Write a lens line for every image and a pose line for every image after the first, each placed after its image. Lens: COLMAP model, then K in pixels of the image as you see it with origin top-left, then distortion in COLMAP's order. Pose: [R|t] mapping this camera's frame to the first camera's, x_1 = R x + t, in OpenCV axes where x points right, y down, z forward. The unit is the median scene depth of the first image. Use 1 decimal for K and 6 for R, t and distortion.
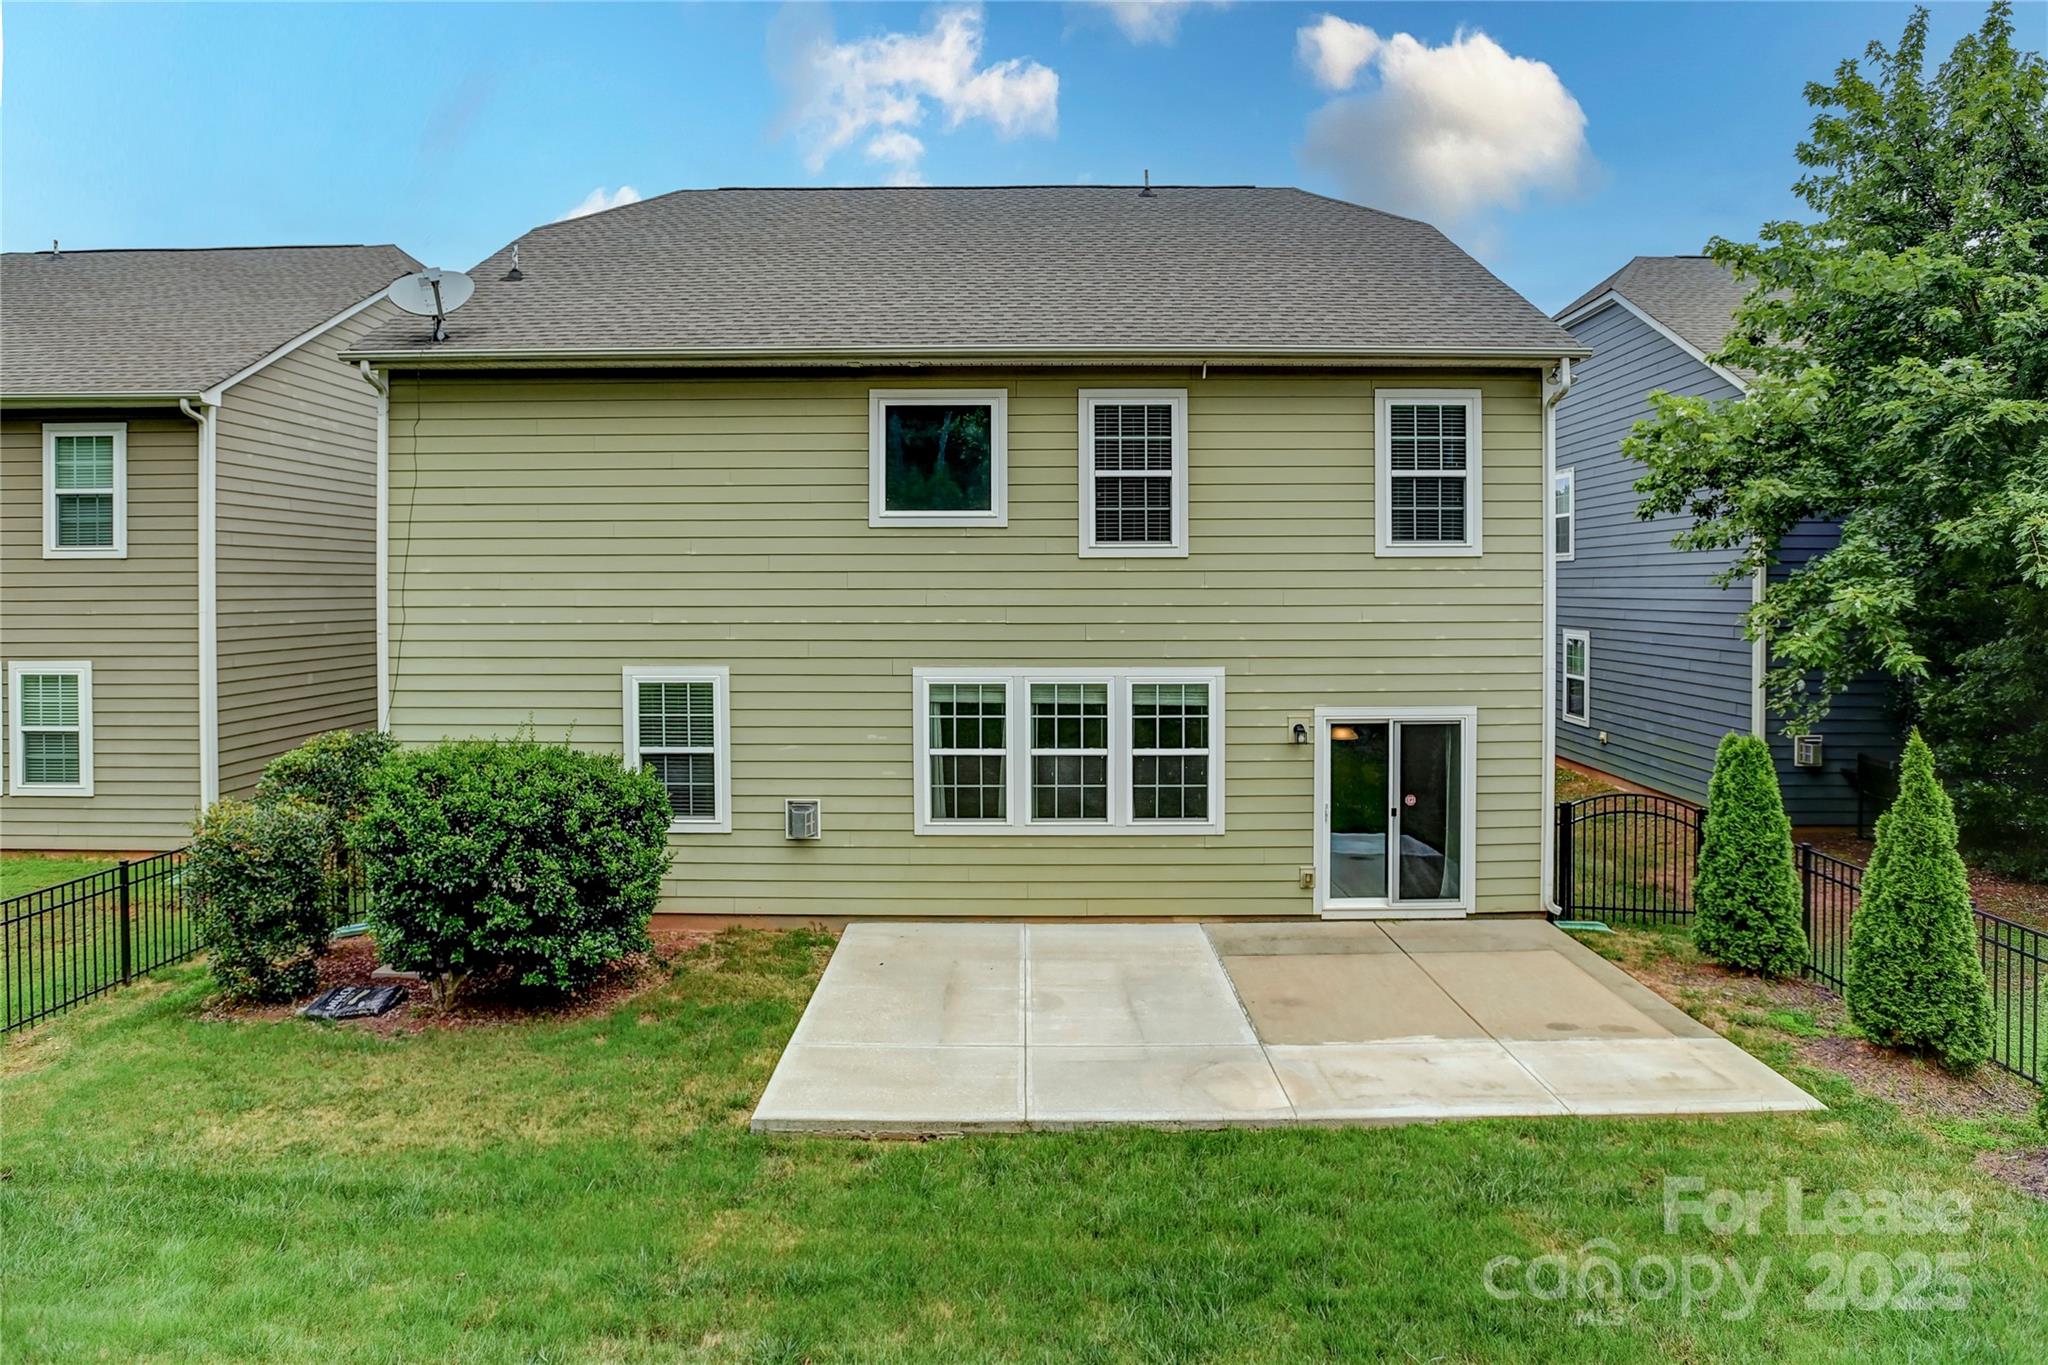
lens RADIAL K [[1140.9, 0, 1018.8], [0, 1140.9, 589.7], [0, 0, 1]] dist [-0.067426, 0.028848]
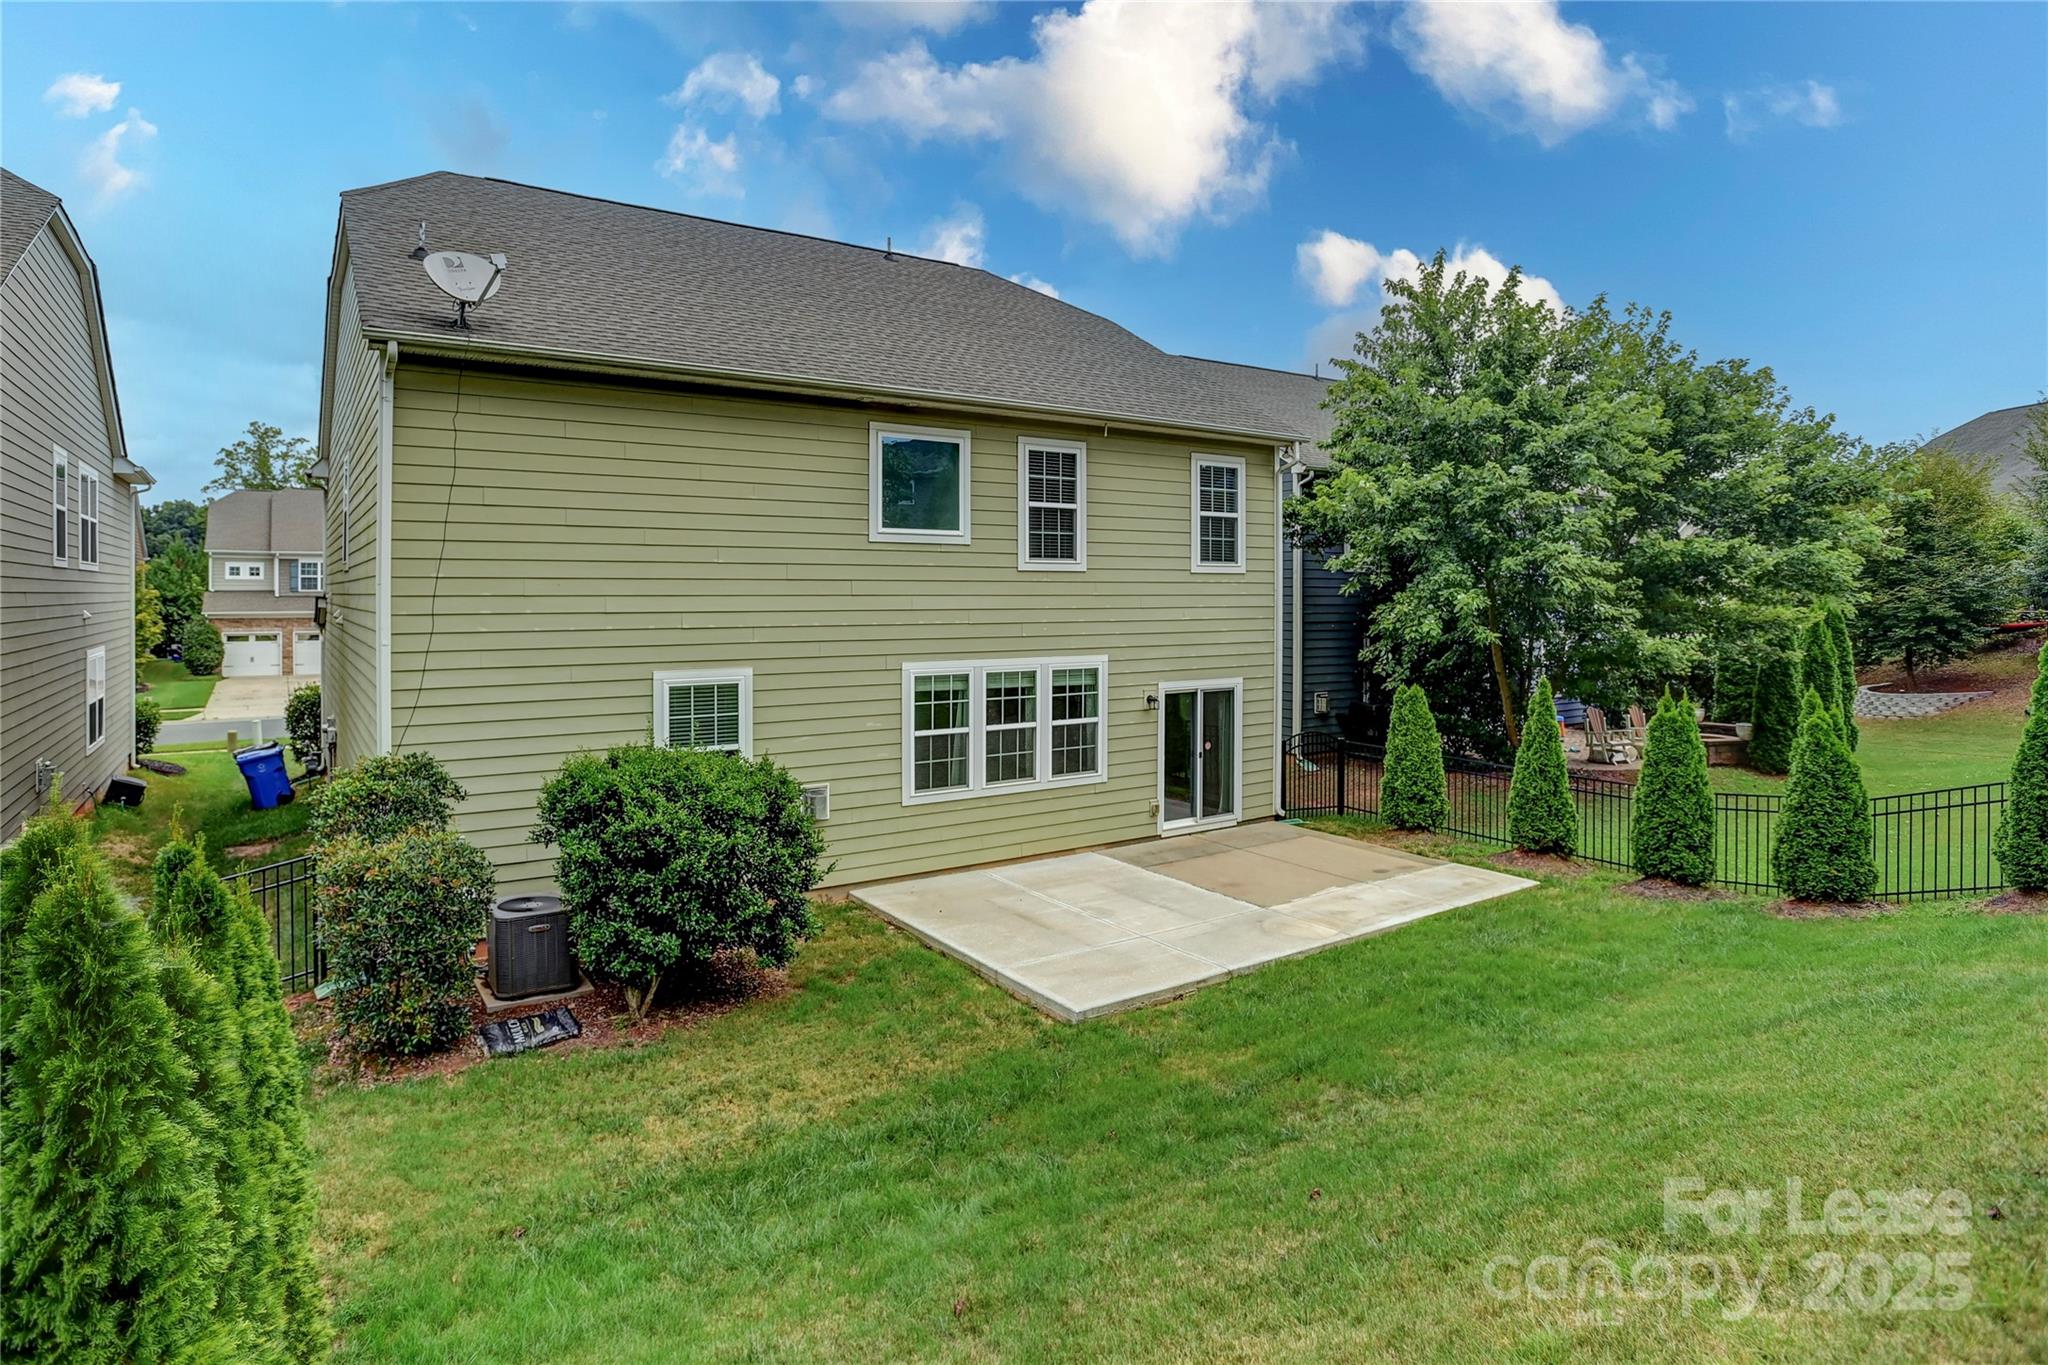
lens RADIAL K [[1096.0, 0, 967.9], [0, 1096.0, 592.8], [0, 0, 1]] dist [-0.052654, 0.000015]
pose [[0.837228, 0.002142, 0.546850, -0.651152], [-0.000093, 0.999993, -0.003774, 0.000930], [-0.546854, 0.003108, 0.837222, 0.022857]]
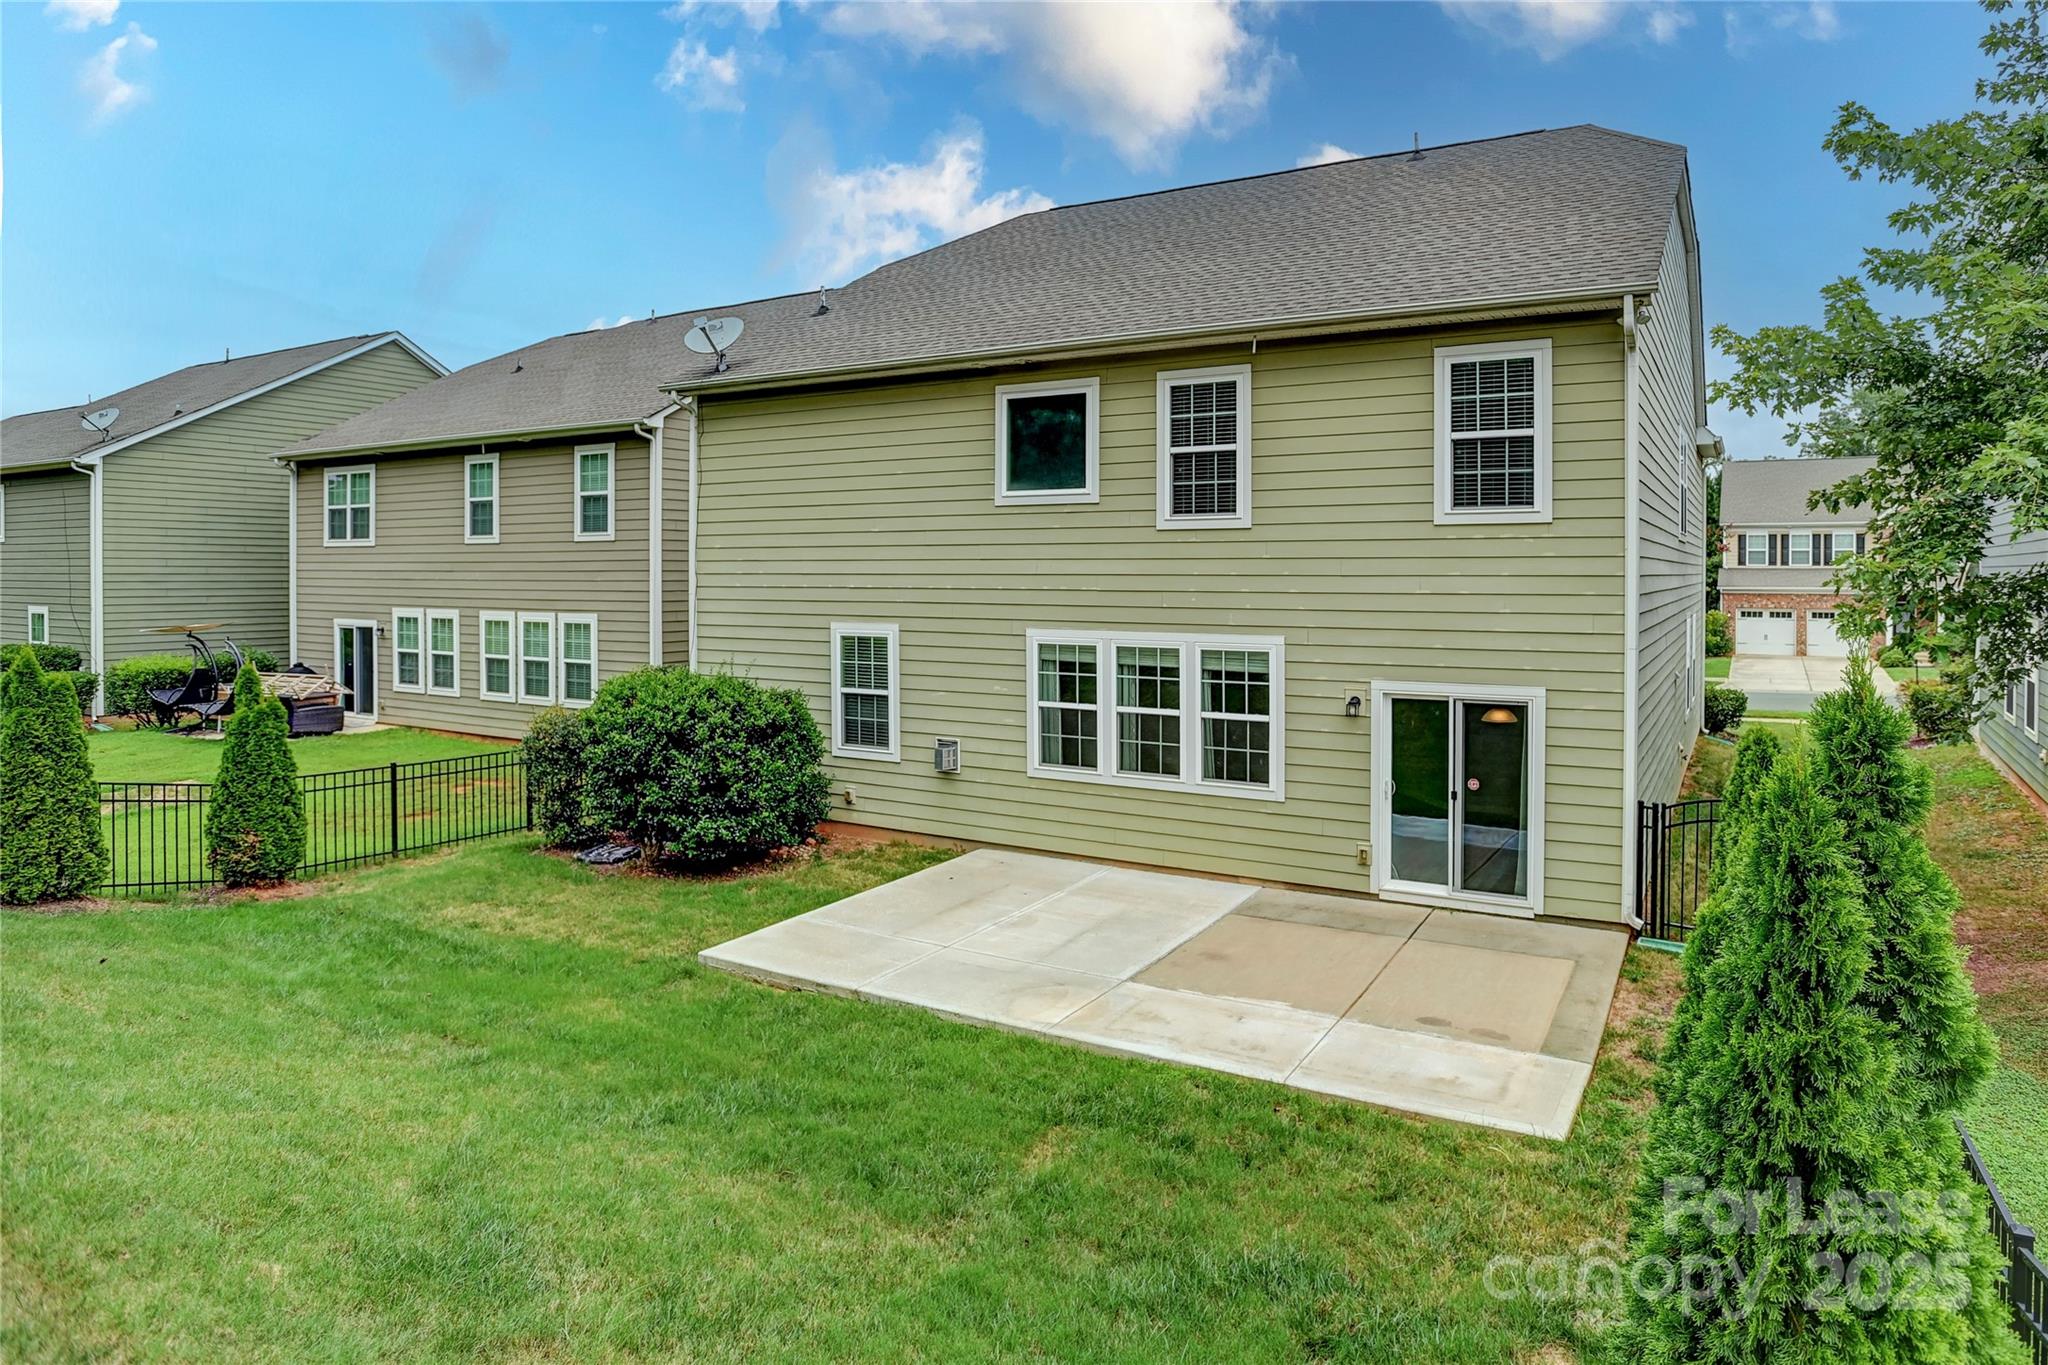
lens RADIAL K [[1162.1, 0, 1153.1], [0, 1162.1, 579.5], [0, 0, 1]] dist [-0.055815, 0.001199]
pose [[0.889843, 0.005917, -0.456229, 0.547708], [-0.004964, 0.999982, 0.003286, 0.015055], [0.456240, -0.000659, 0.889856, 0.028089]]
